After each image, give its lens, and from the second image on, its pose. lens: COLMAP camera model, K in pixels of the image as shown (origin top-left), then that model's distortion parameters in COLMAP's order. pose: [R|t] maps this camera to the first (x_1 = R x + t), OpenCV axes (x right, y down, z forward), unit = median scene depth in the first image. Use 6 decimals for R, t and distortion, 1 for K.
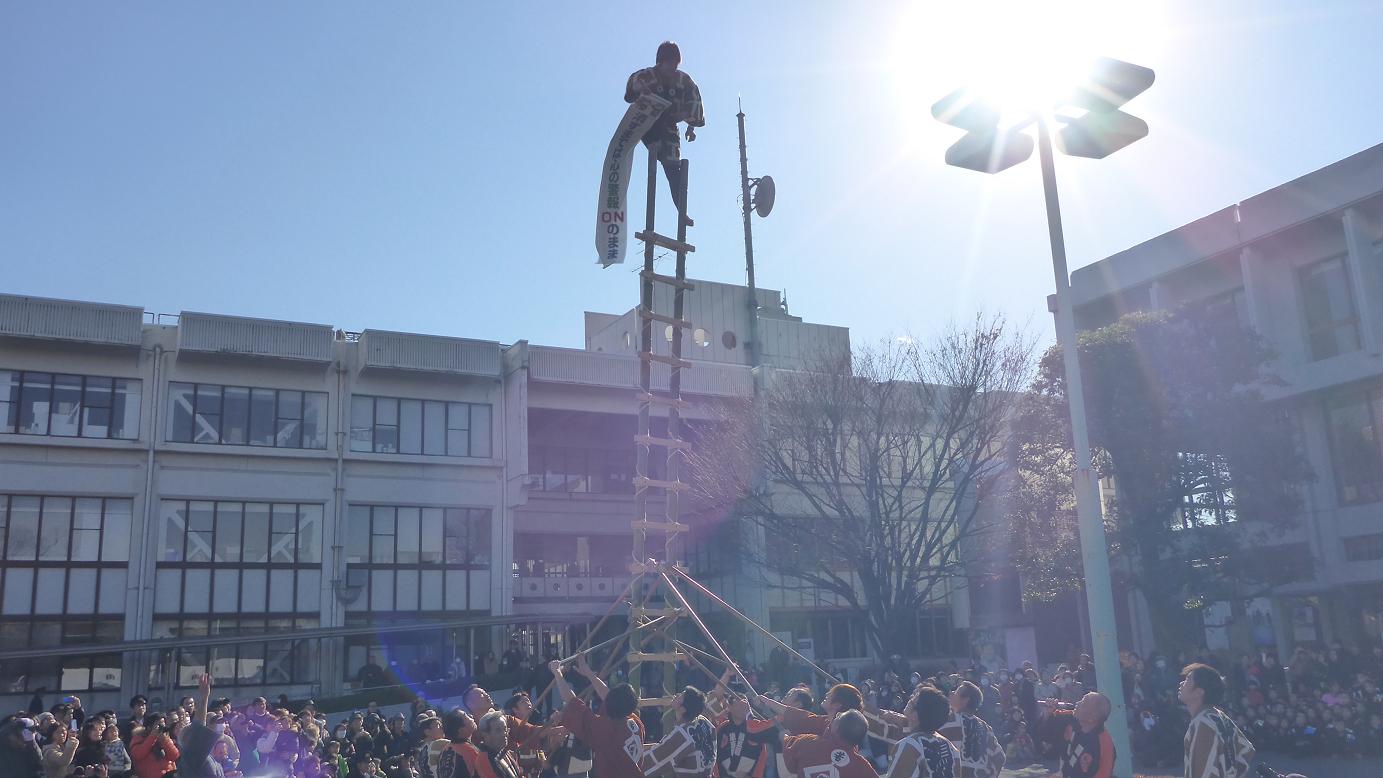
lens RADIAL K [[1180.9, 0, 699.7], [0, 1180.9, 391.3], [0, 0, 1]] dist [-0.018348, -0.013590]
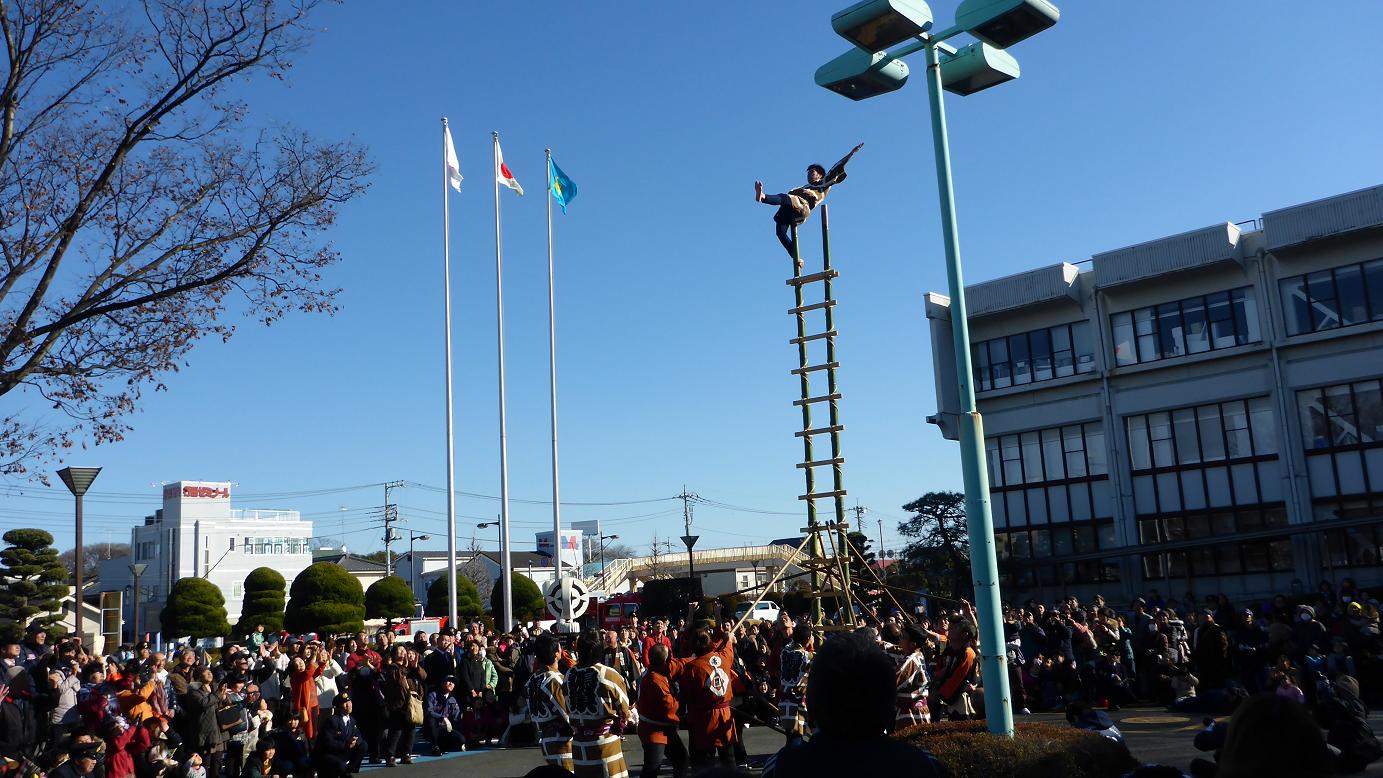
lens RADIAL K [[1180.9, 0, 705.4], [0, 1180.9, 388.1], [0, 0, 1]] dist [-0.018348, -0.013590]
pose [[0.343071, -0.148600, -0.927481, 0.339963], [0.254708, 0.965129, -0.060417, 0.018266], [0.904116, -0.215510, 0.368957, 0.137387]]
